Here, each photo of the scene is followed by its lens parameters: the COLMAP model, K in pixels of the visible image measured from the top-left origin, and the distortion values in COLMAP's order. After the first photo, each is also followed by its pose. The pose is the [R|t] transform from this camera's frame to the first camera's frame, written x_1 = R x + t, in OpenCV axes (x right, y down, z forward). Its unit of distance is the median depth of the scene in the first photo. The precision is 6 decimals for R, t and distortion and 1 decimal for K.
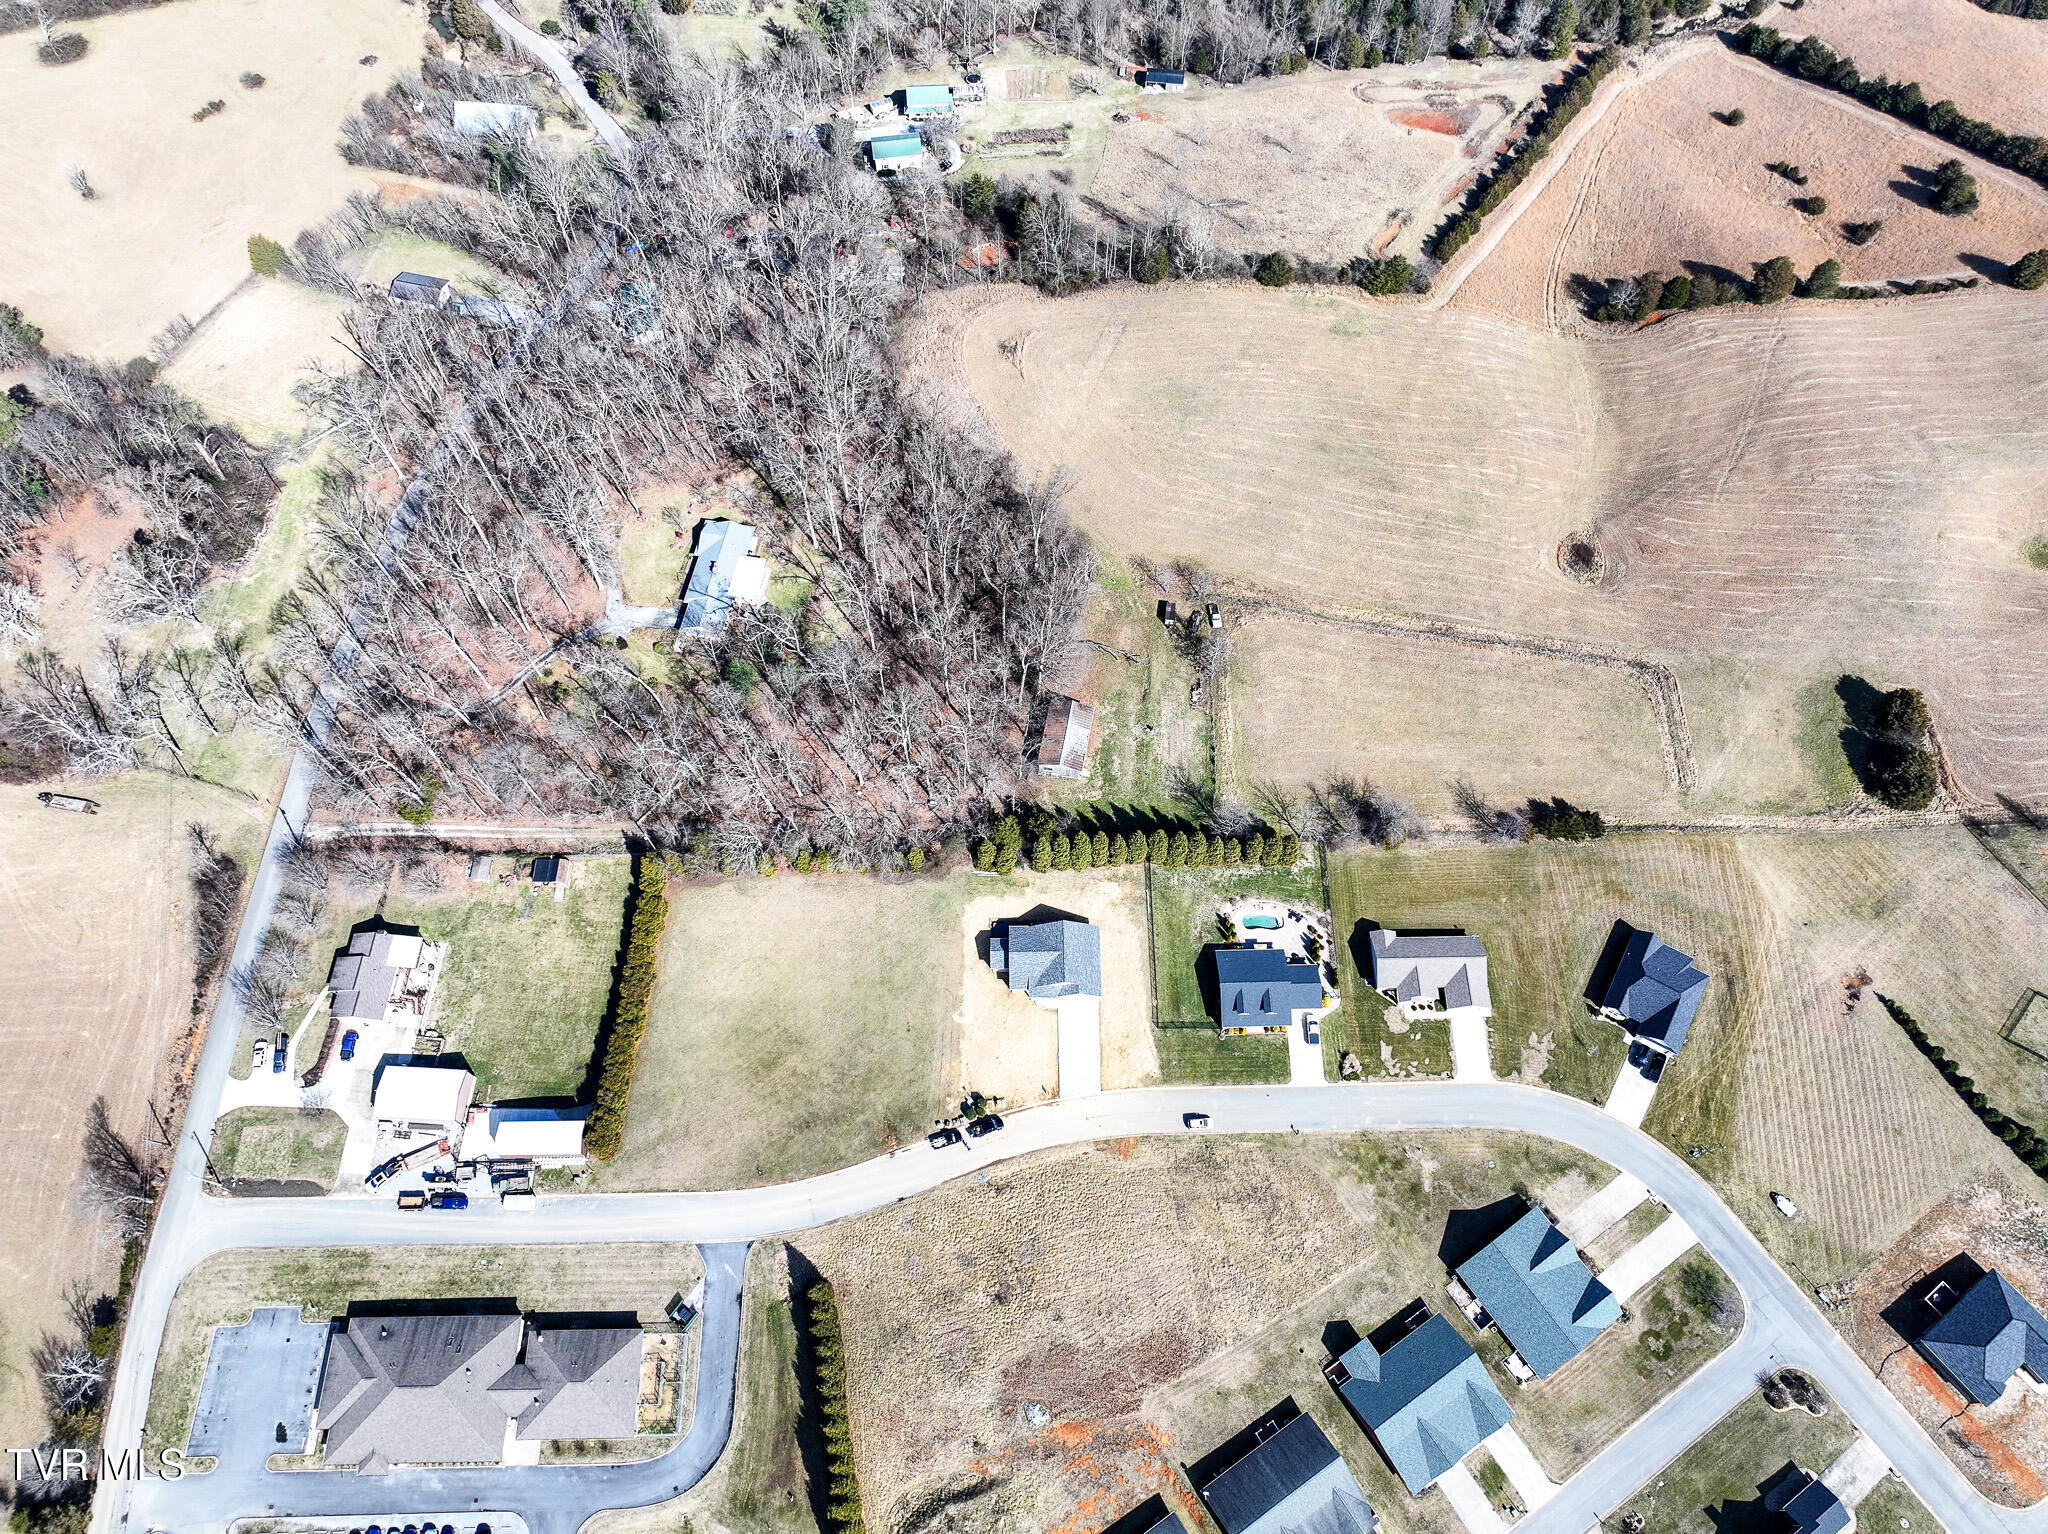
lens RADIAL K [[1439.7, 0, 1027.0], [0, 1439.7, 765.7], [0, 0, 1]] dist [-0.001871, 0.015713]
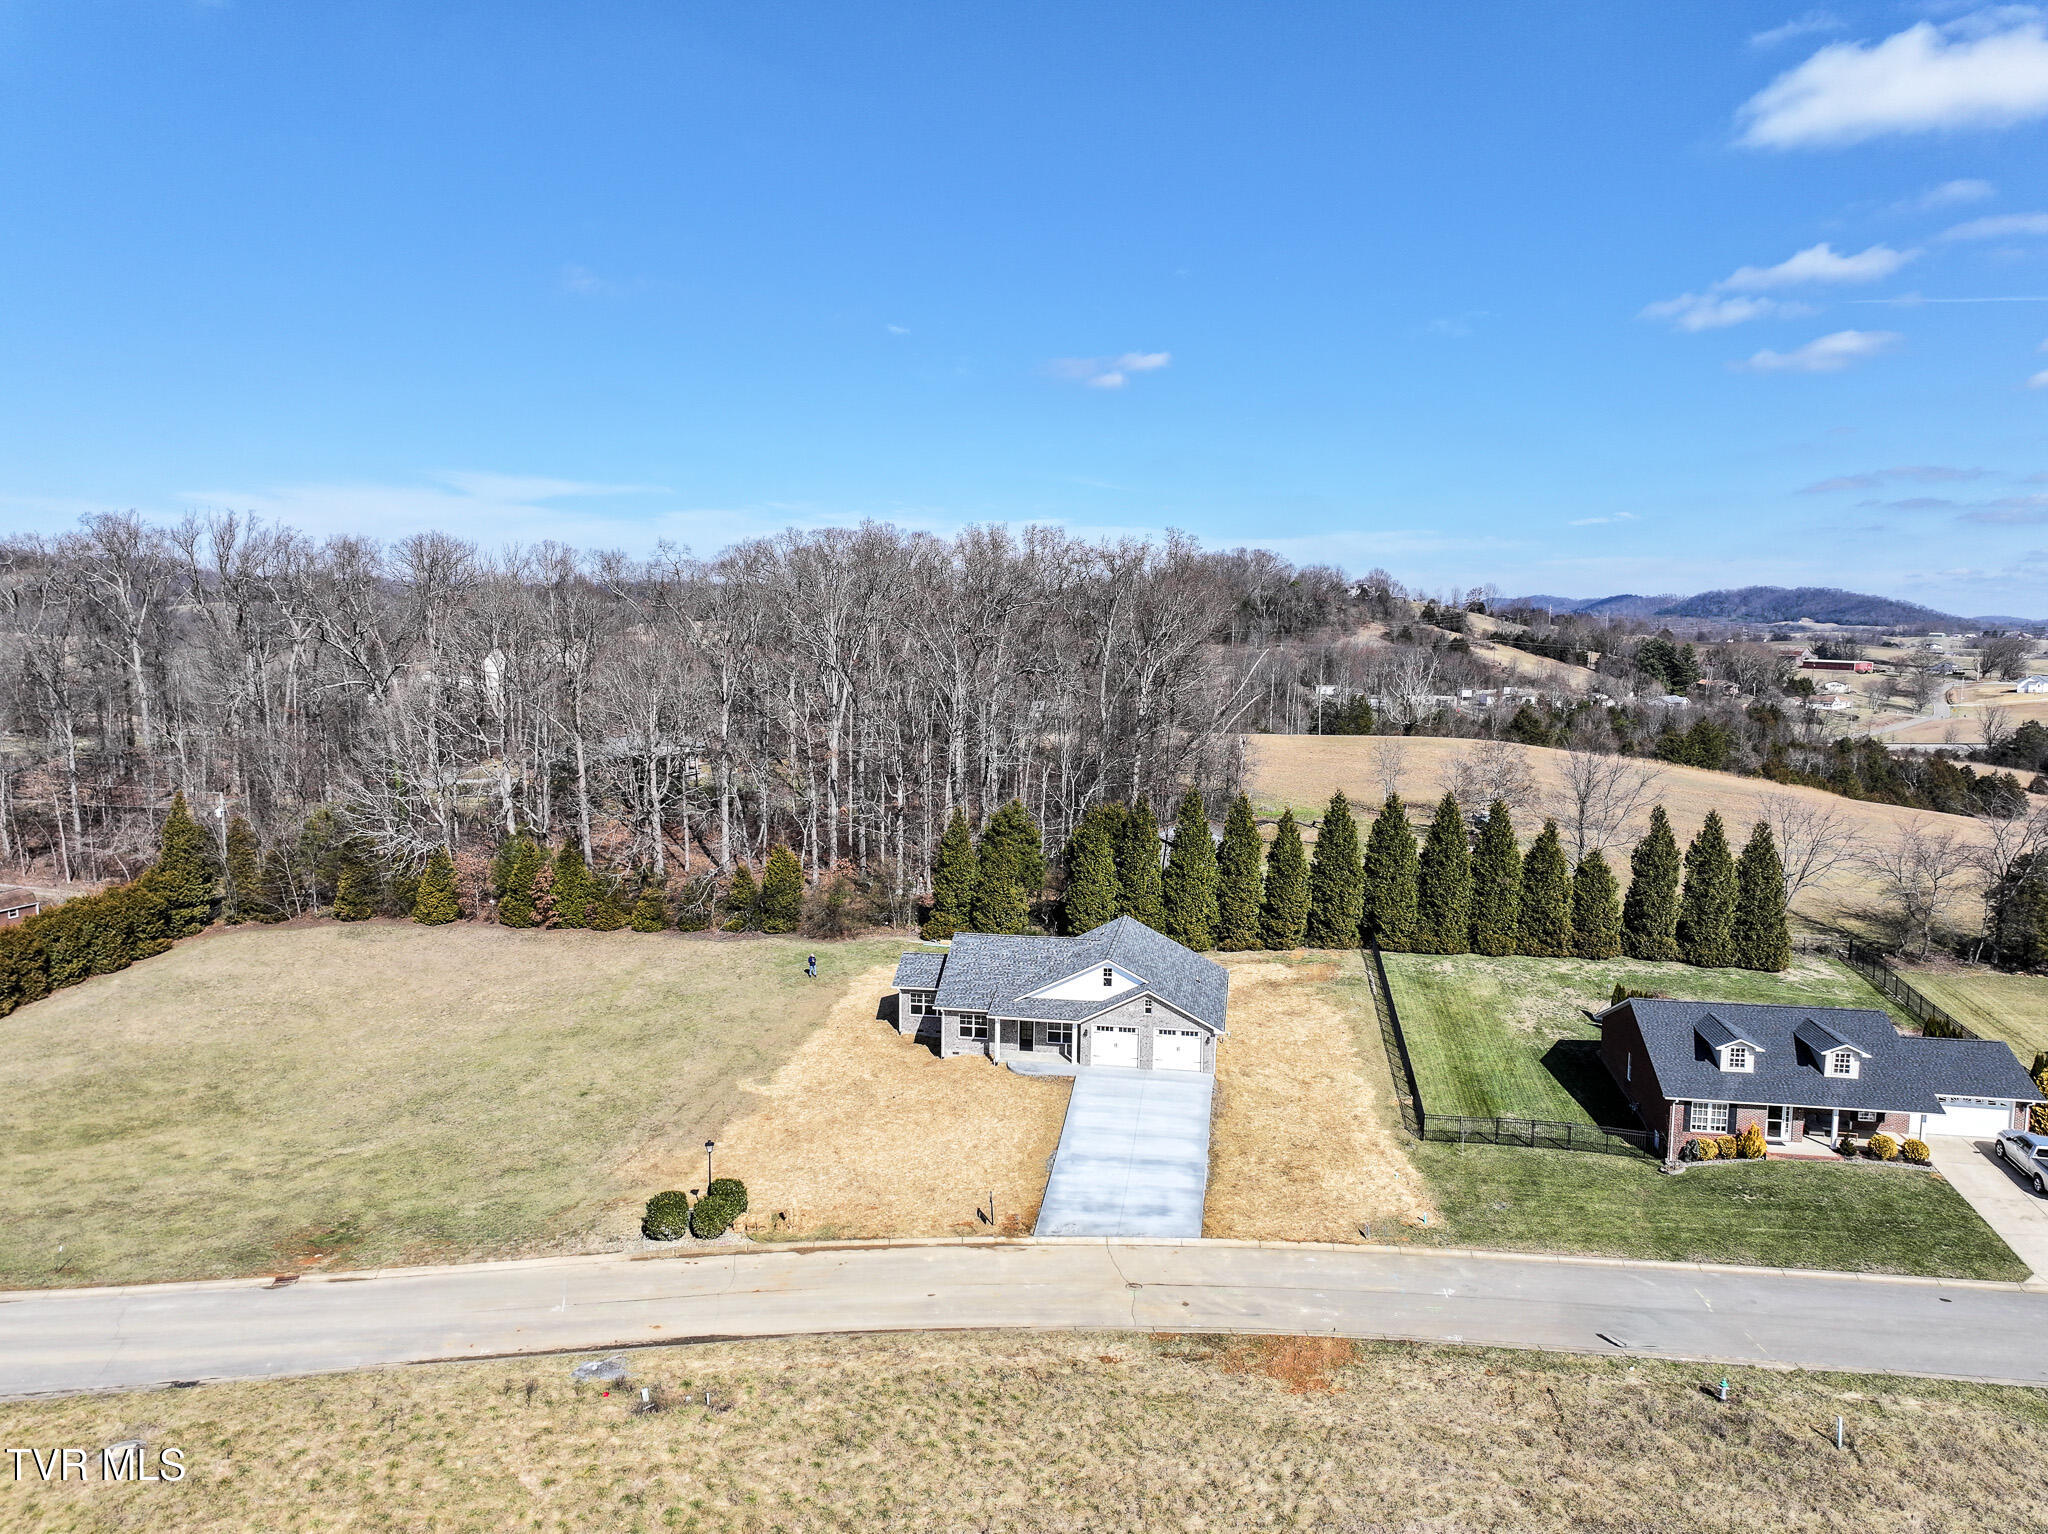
lens RADIAL K [[1439.7, 0, 1034.7], [0, 1439.7, 755.8], [0, 0, 1]] dist [-0.001871, 0.015713]
pose [[0.986449, 0.036697, -0.159912, 0.055821], [-0.153580, 0.549438, -0.821298, 0.364079], [0.057723, 0.834728, 0.547628, 0.743417]]
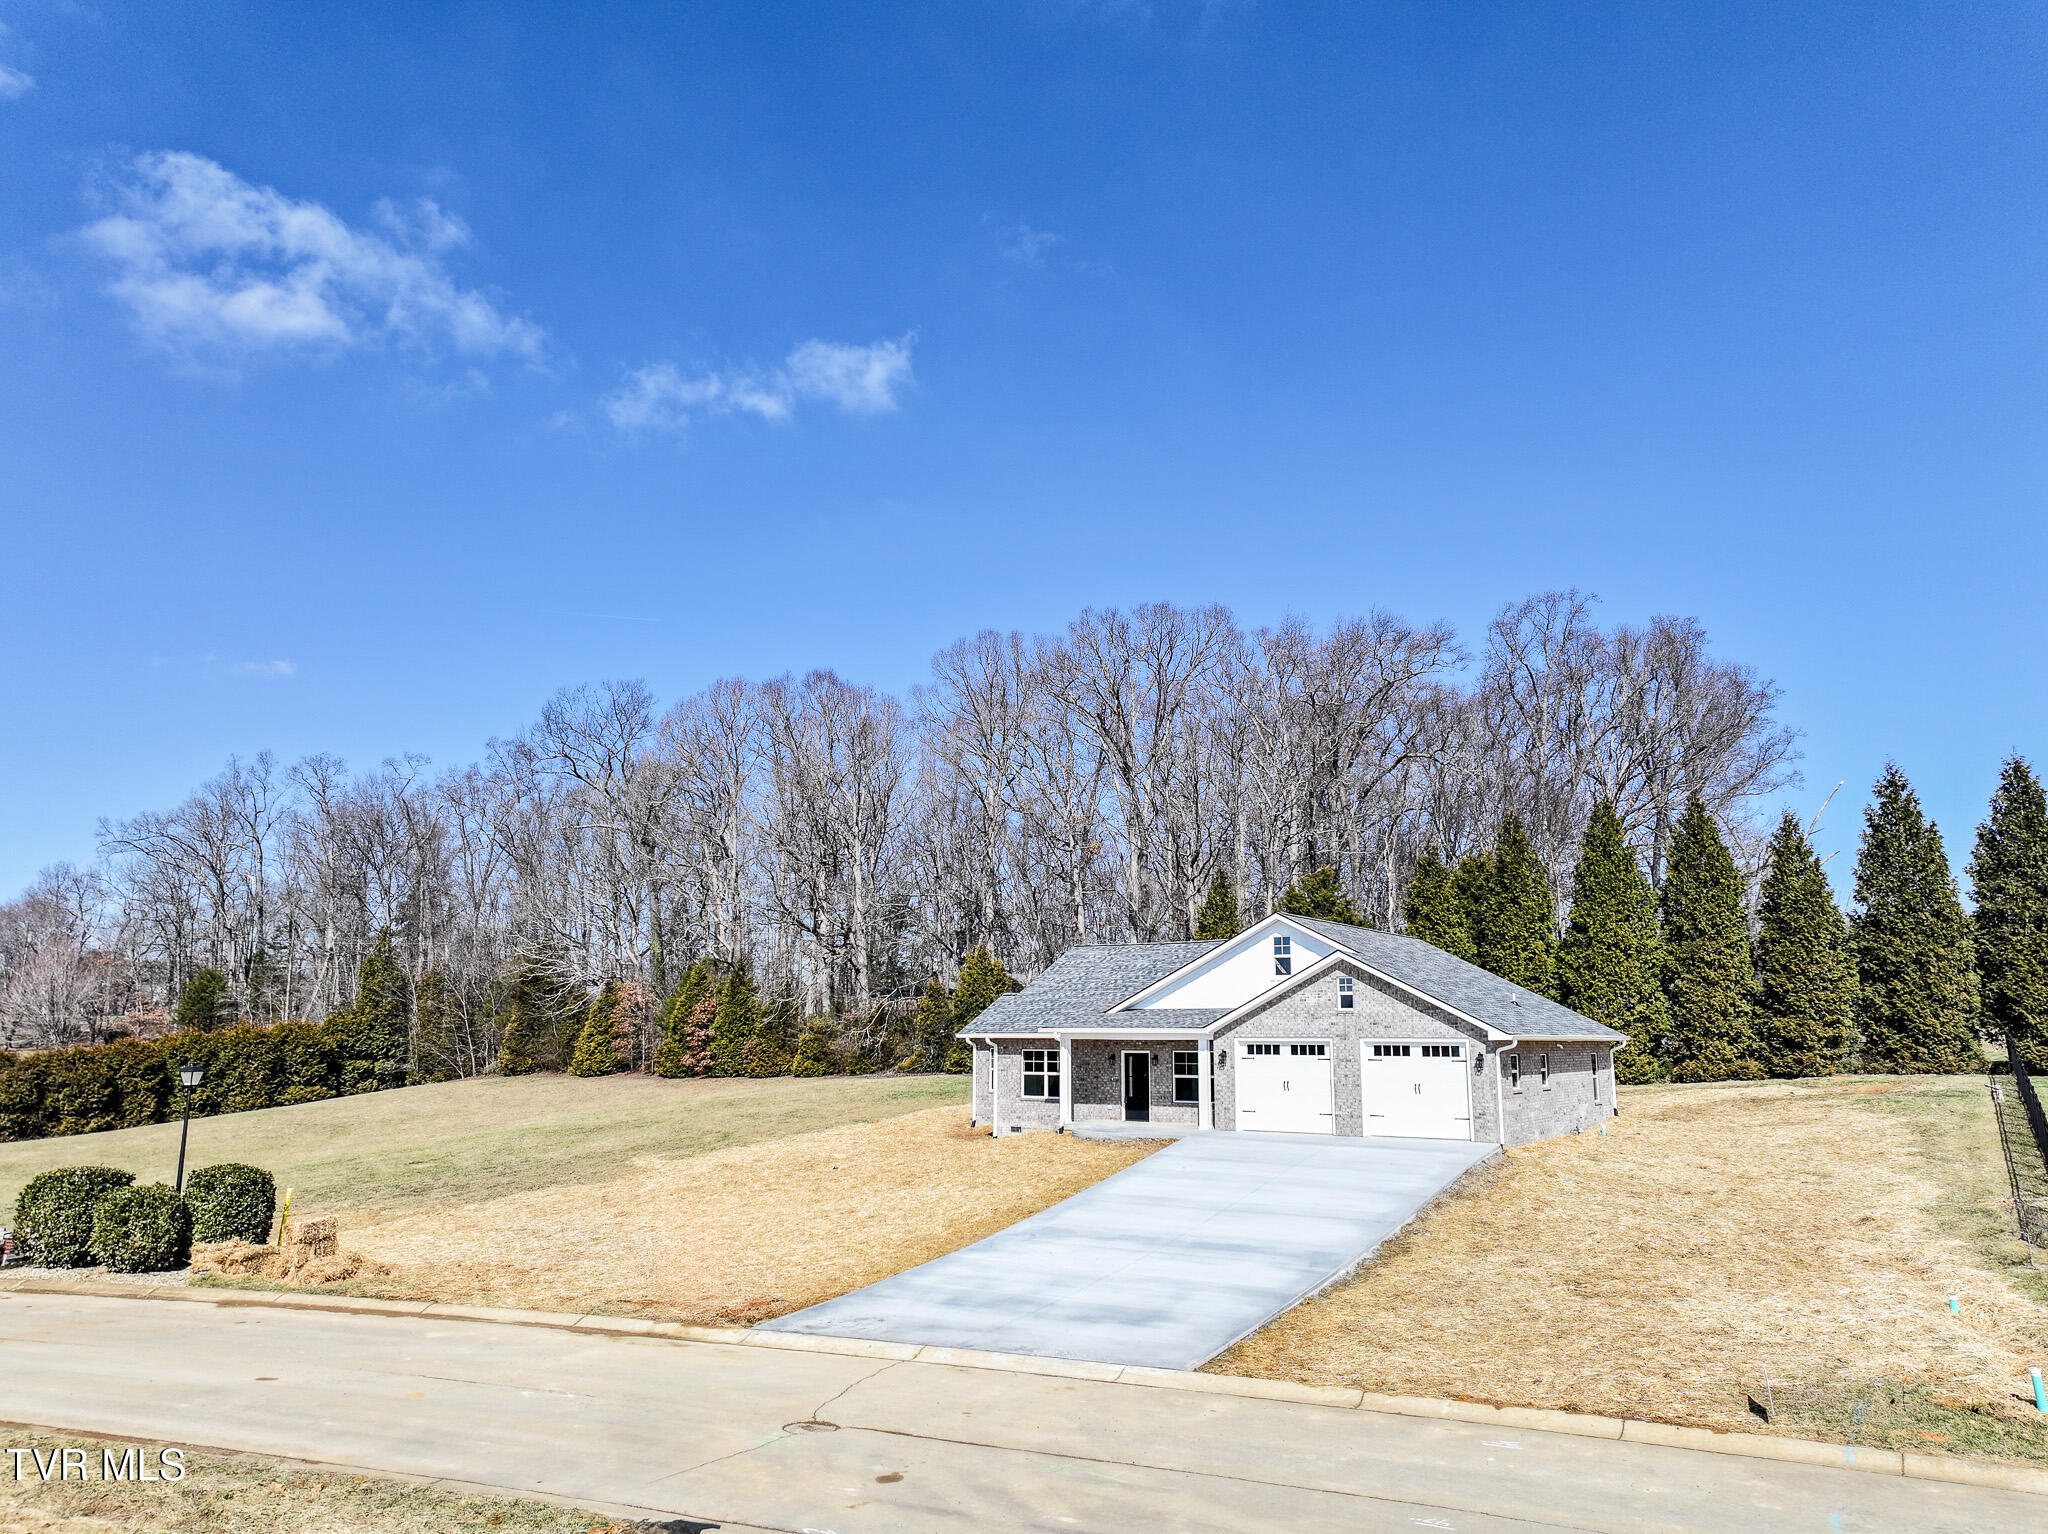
lens RADIAL K [[1439.7, 0, 1032.4], [0, 1439.7, 756.5], [0, 0, 1]] dist [-0.001871, 0.015713]
pose [[0.832945, -0.096392, -0.544896, 0.084579], [-0.494362, 0.312789, -0.811030, 0.265611], [0.248614, 0.944919, 0.212883, 0.889931]]
